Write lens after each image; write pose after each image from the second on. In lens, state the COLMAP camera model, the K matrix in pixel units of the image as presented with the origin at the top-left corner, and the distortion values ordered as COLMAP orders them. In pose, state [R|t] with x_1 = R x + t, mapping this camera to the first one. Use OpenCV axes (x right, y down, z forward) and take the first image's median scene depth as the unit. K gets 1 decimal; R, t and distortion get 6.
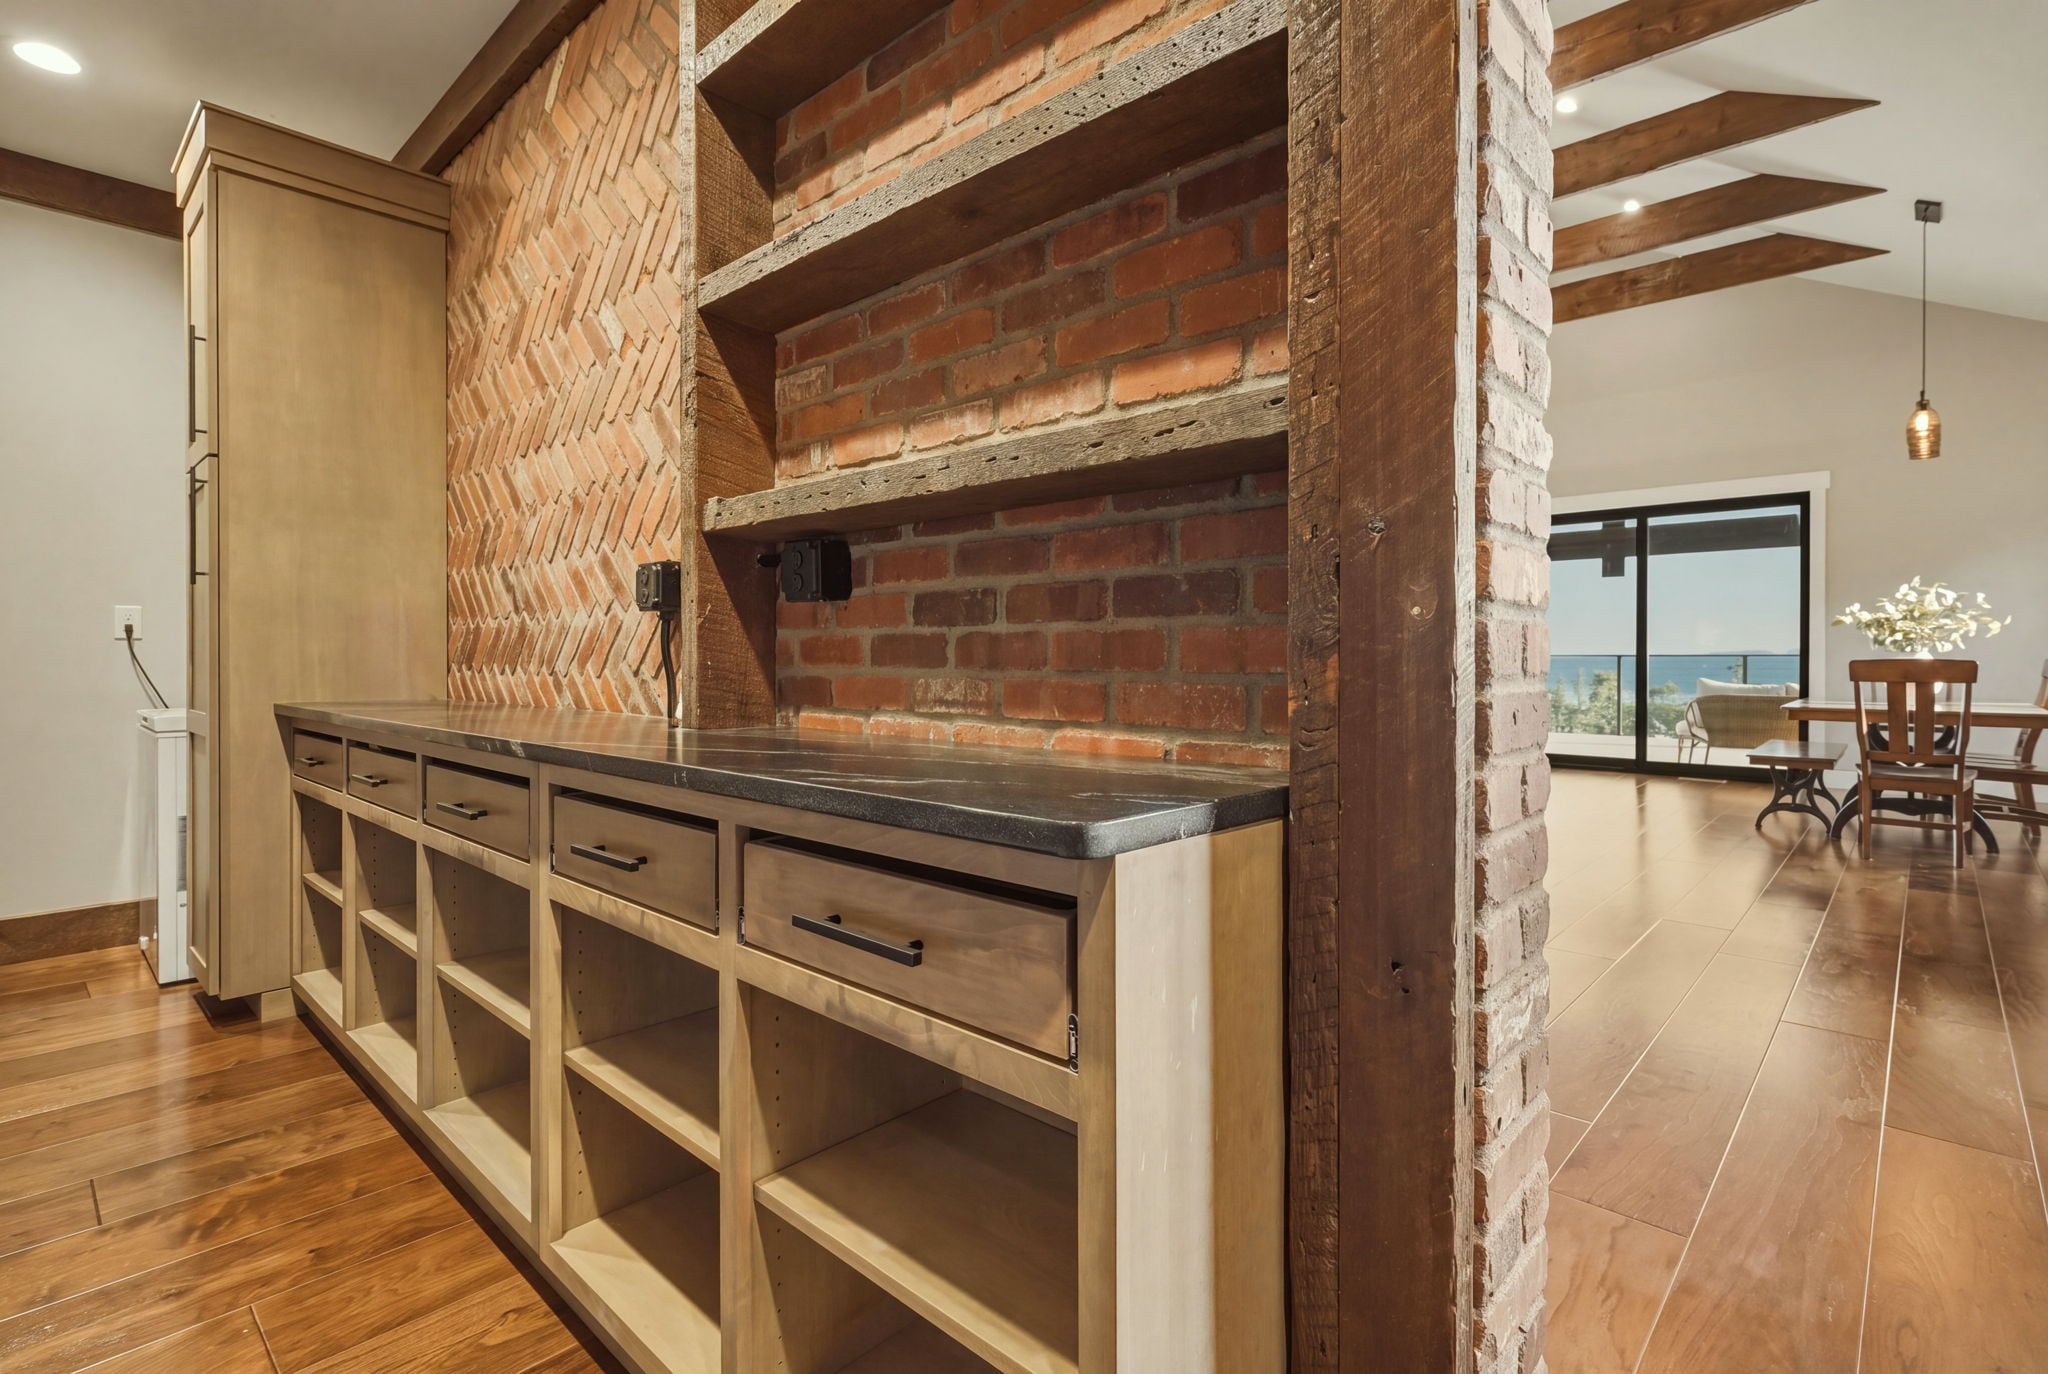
lens RADIAL K [[970.9, 0, 1028.4], [0, 970.9, 658.8], [0, 0, 1]] dist [0.000019, -0.000008]
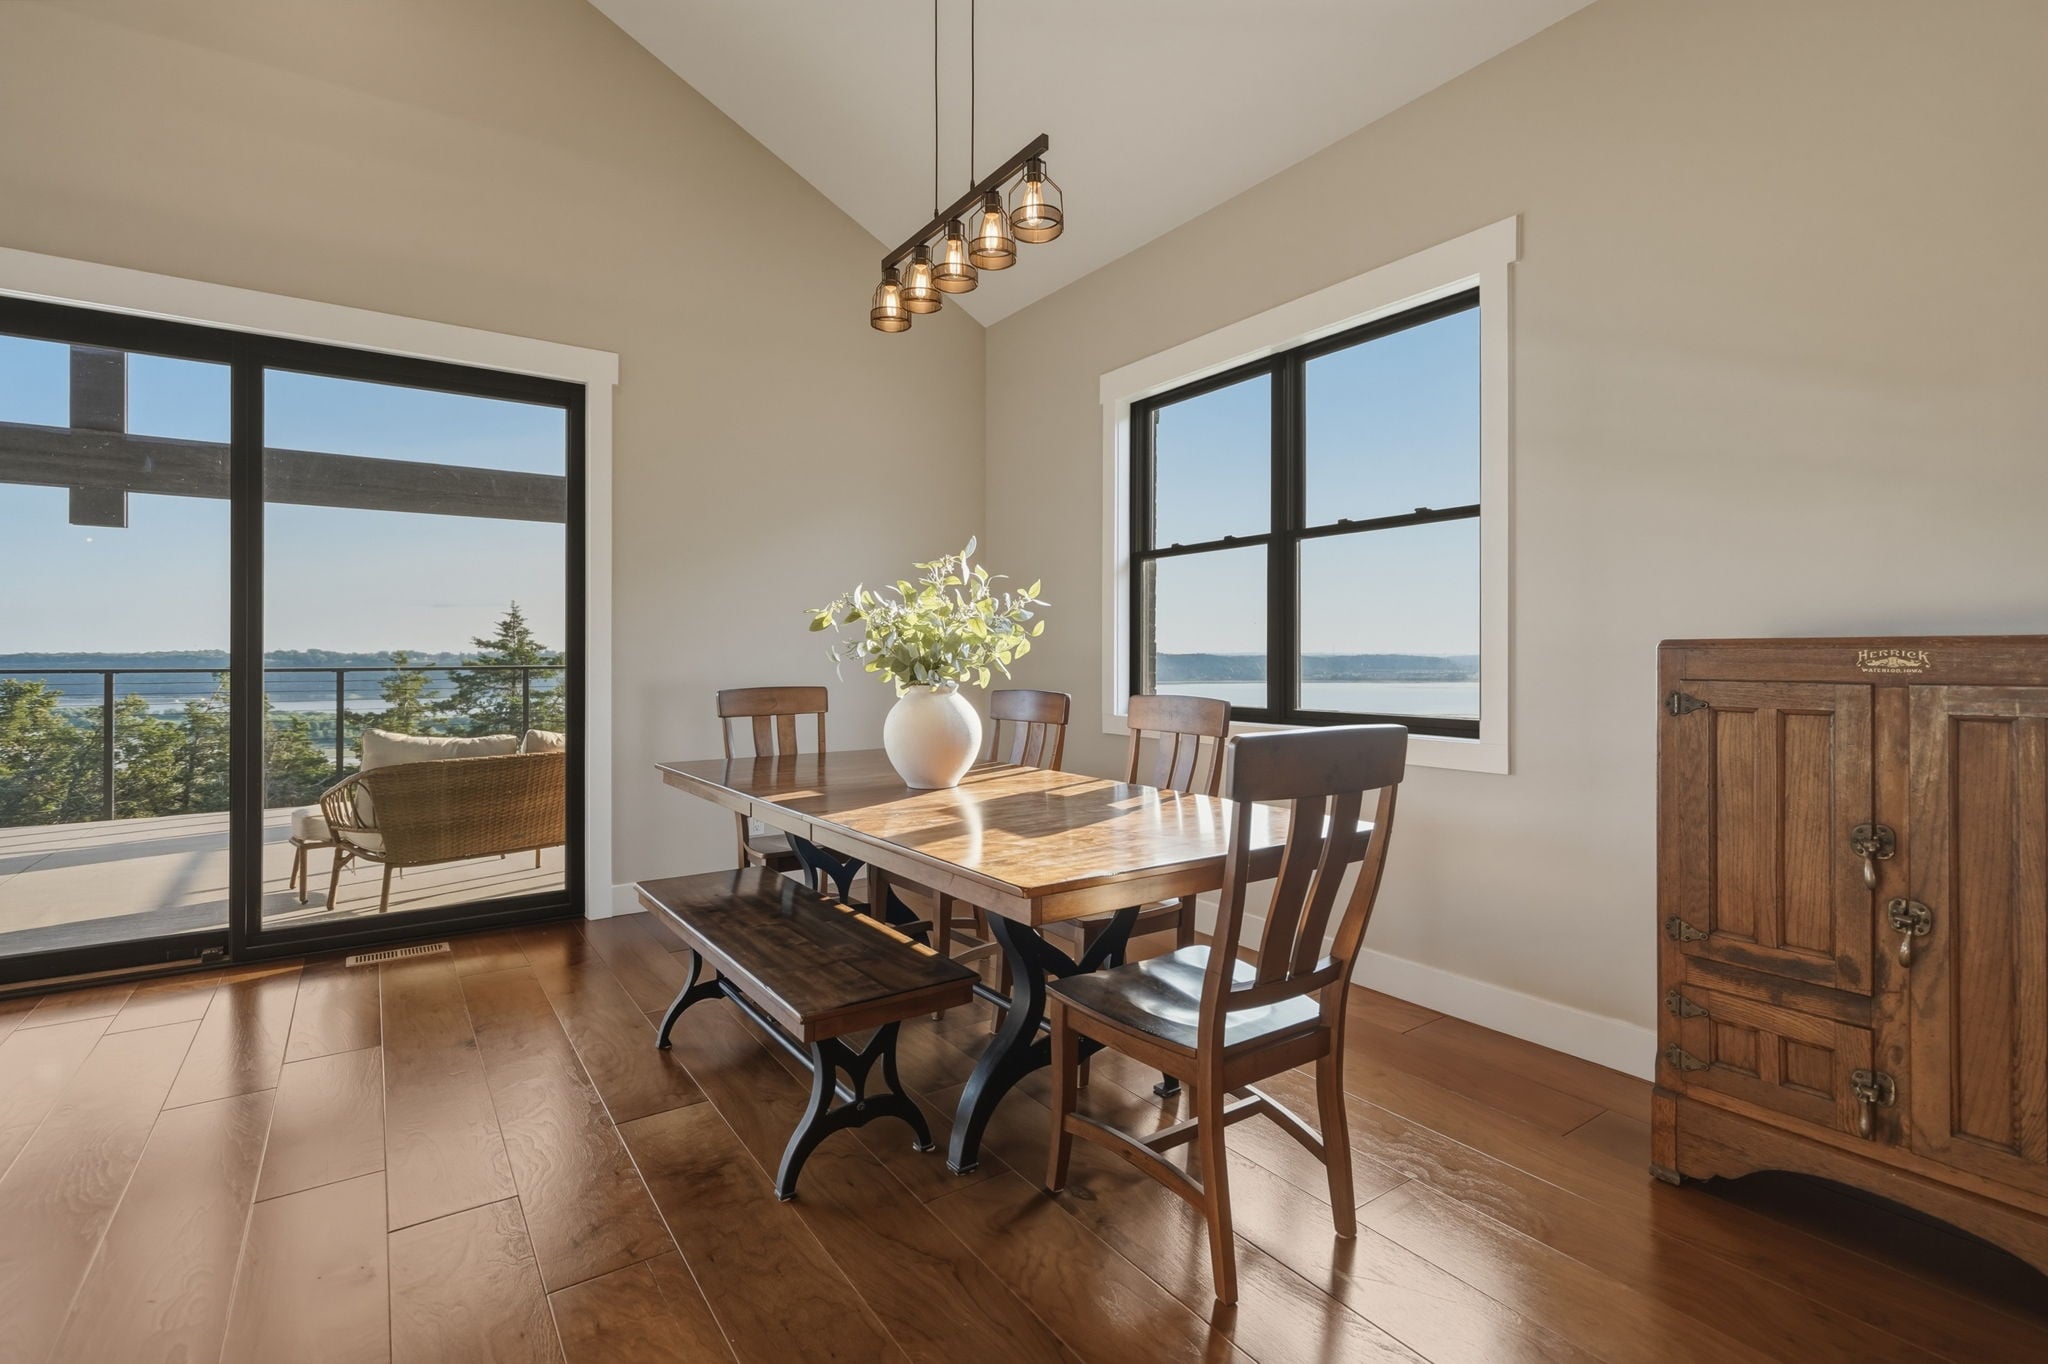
lens RADIAL K [[938.2, 0, 1020.2], [0, 938.2, 653.3], [0, 0, 1]] dist [0.002075, -0.000221]
pose [[0.211993, 0.004776, 0.977260, 0.304979], [0.002715, 0.999981, -0.005476, -0.014235], [-0.977268, 0.003814, 0.211976, 0.588521]]
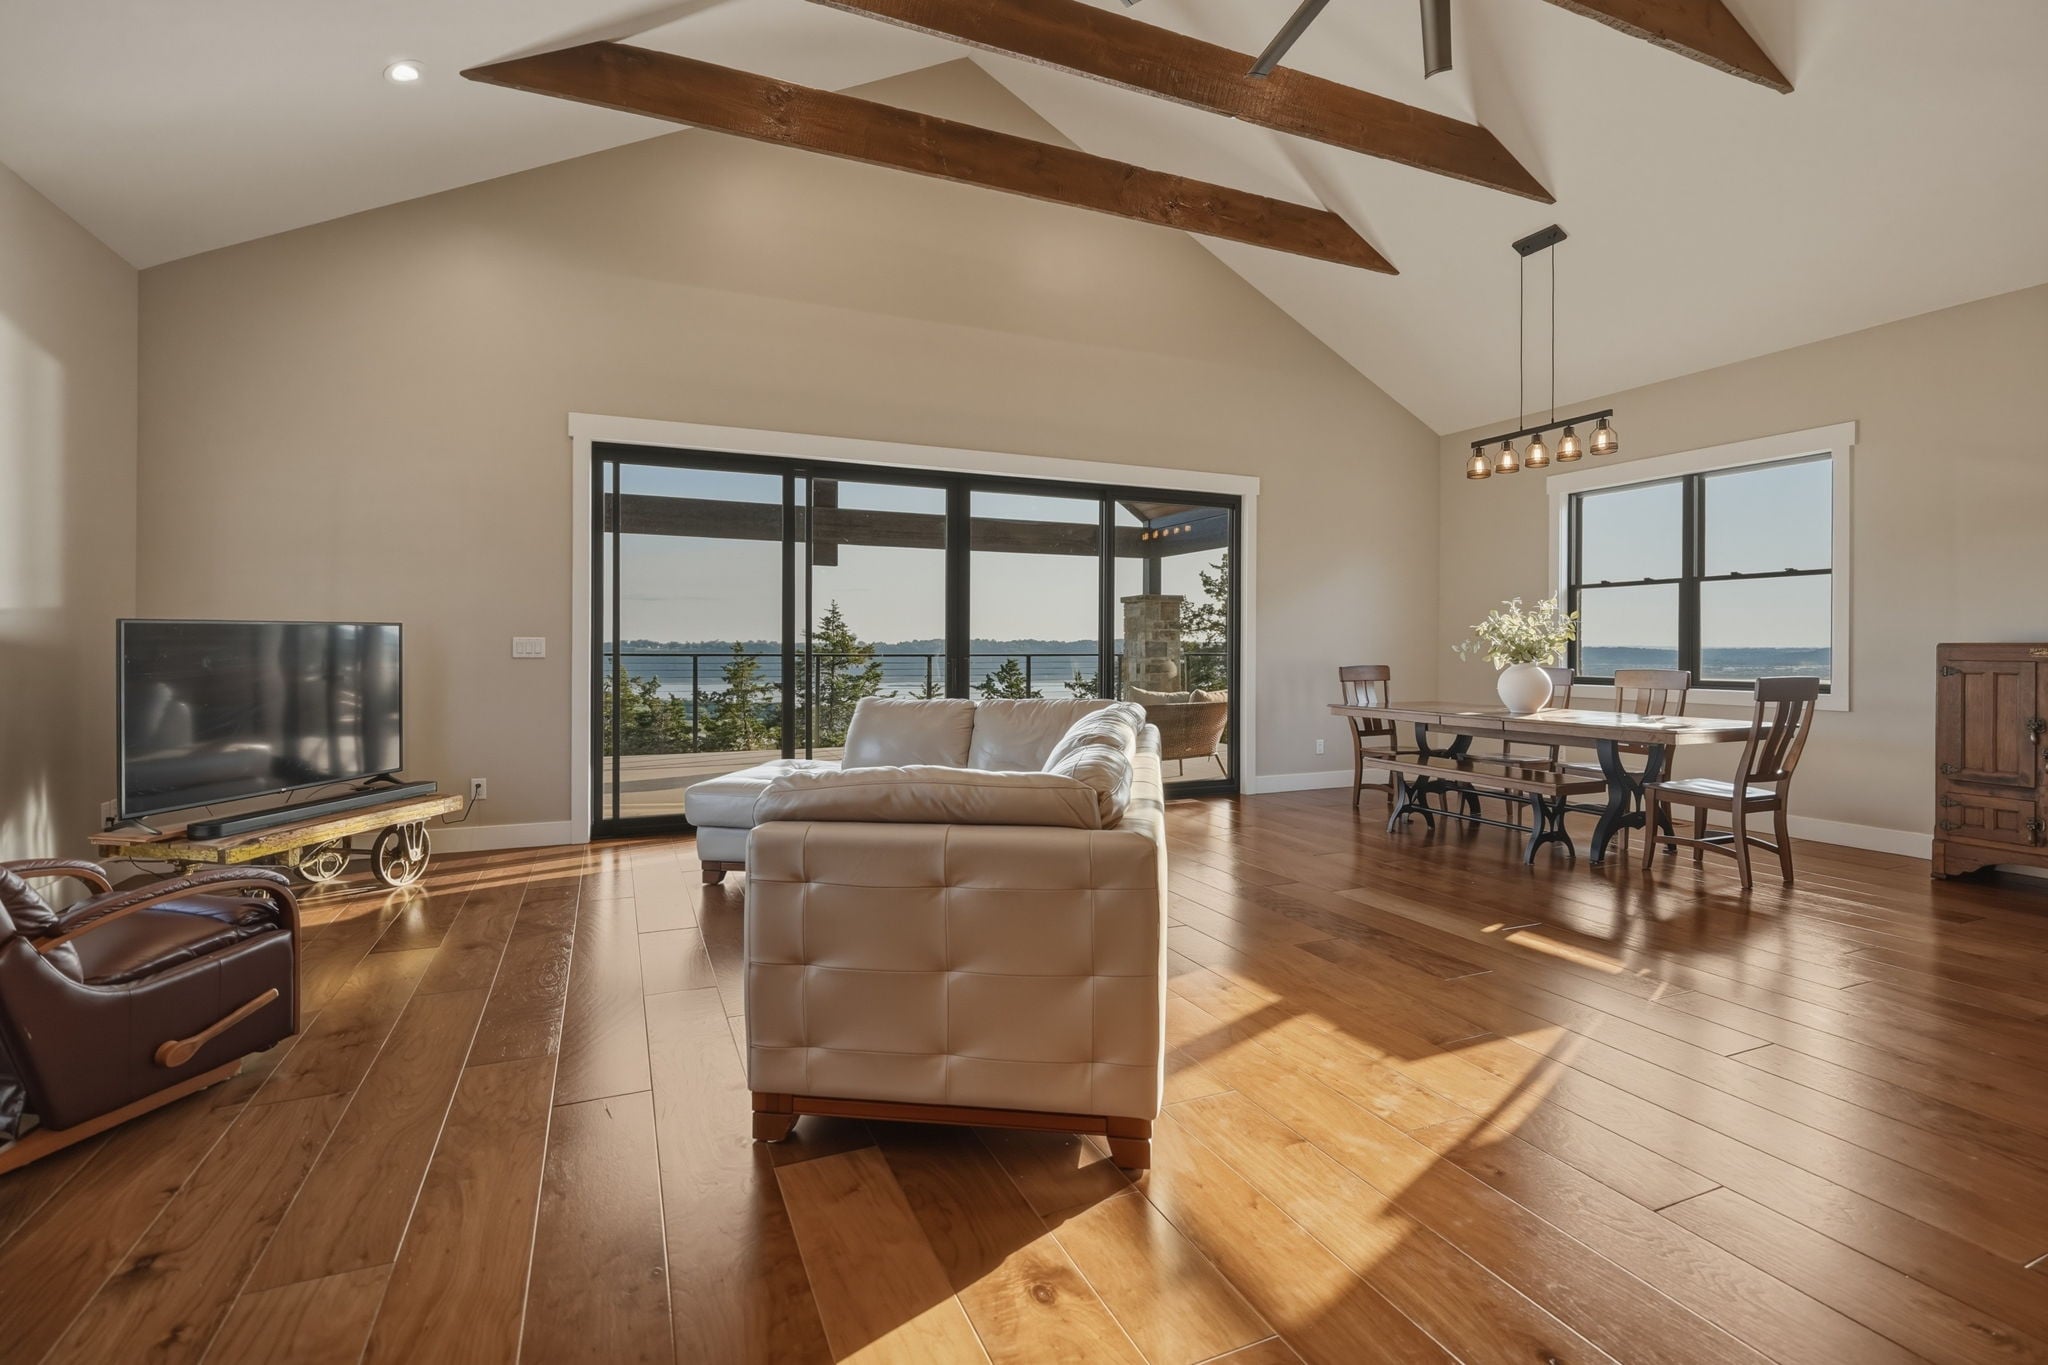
lens RADIAL K [[935.3, 0, 1020.3], [0, 935.3, 645.4], [0, 0, 1]] dist [0.000002, -0.000532]
pose [[0.395104, 0.005189, 0.918622, -0.146932], [-0.002387, 0.999986, -0.004622, -0.013385], [-0.918633, -0.000367, 0.395111, 0.759020]]
